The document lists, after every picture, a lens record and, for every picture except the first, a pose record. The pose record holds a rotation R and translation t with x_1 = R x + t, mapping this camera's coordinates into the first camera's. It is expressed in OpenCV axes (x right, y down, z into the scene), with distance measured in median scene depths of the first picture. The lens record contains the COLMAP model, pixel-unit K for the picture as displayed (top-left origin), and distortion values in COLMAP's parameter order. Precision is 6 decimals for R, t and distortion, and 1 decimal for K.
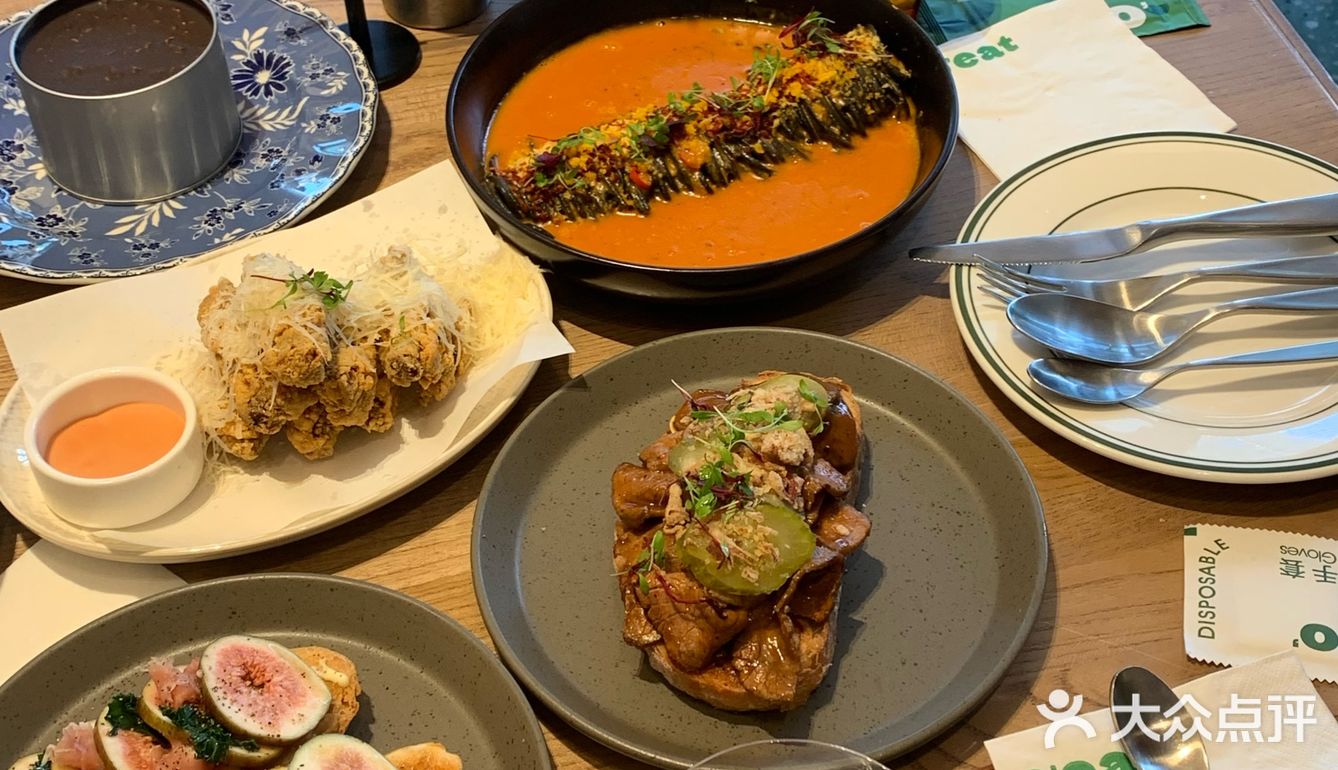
lens RADIAL K [[1959.1, 0, 669.0], [0, 1959.1, 385.0], [0, 0, 1]] dist [0.224958, -0.869495]
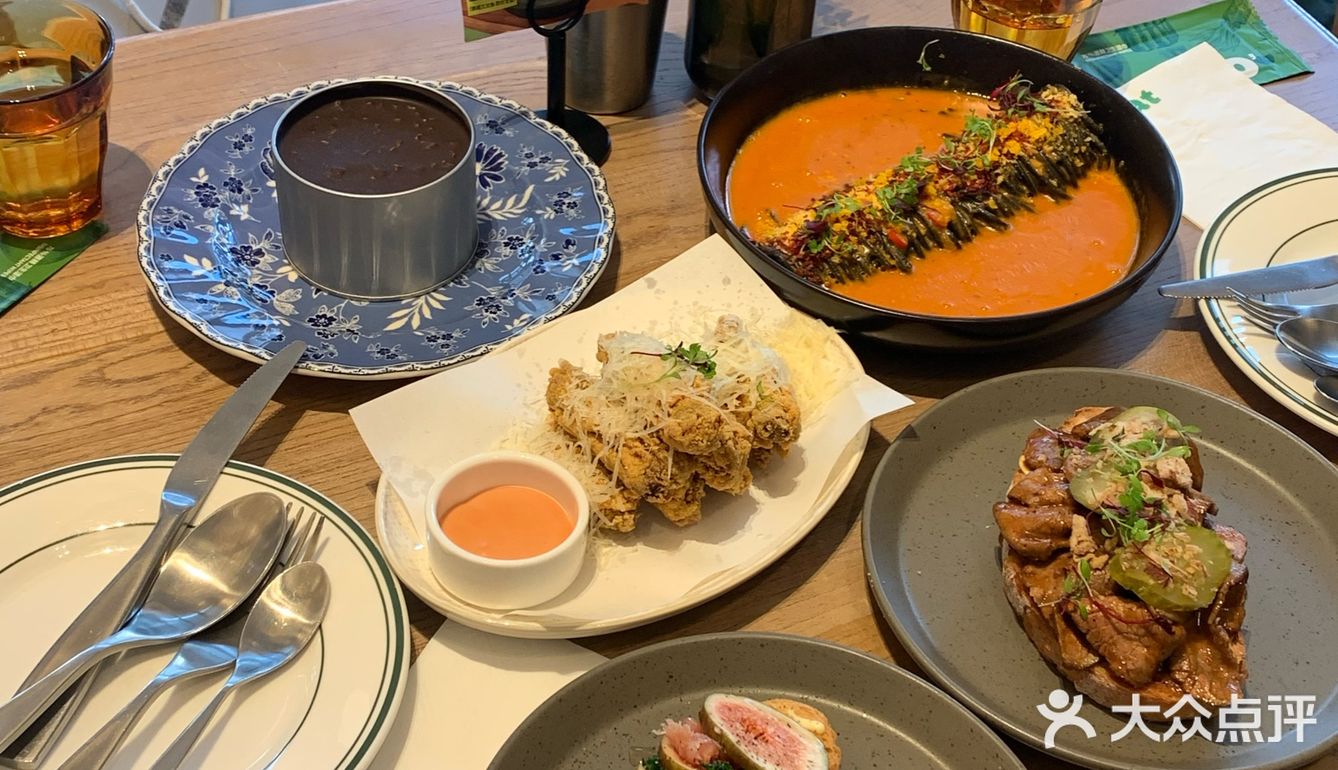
lens RADIAL K [[1959.1, 0, 669.0], [0, 1959.1, 385.0], [0, 0, 1]] dist [0.224958, -0.869495]
pose [[0.982863, -0.076367, 0.167772, -0.315858], [0.083175, 0.995957, -0.033923, -0.001489], [-0.164504, 0.047296, 0.985242, -0.015813]]
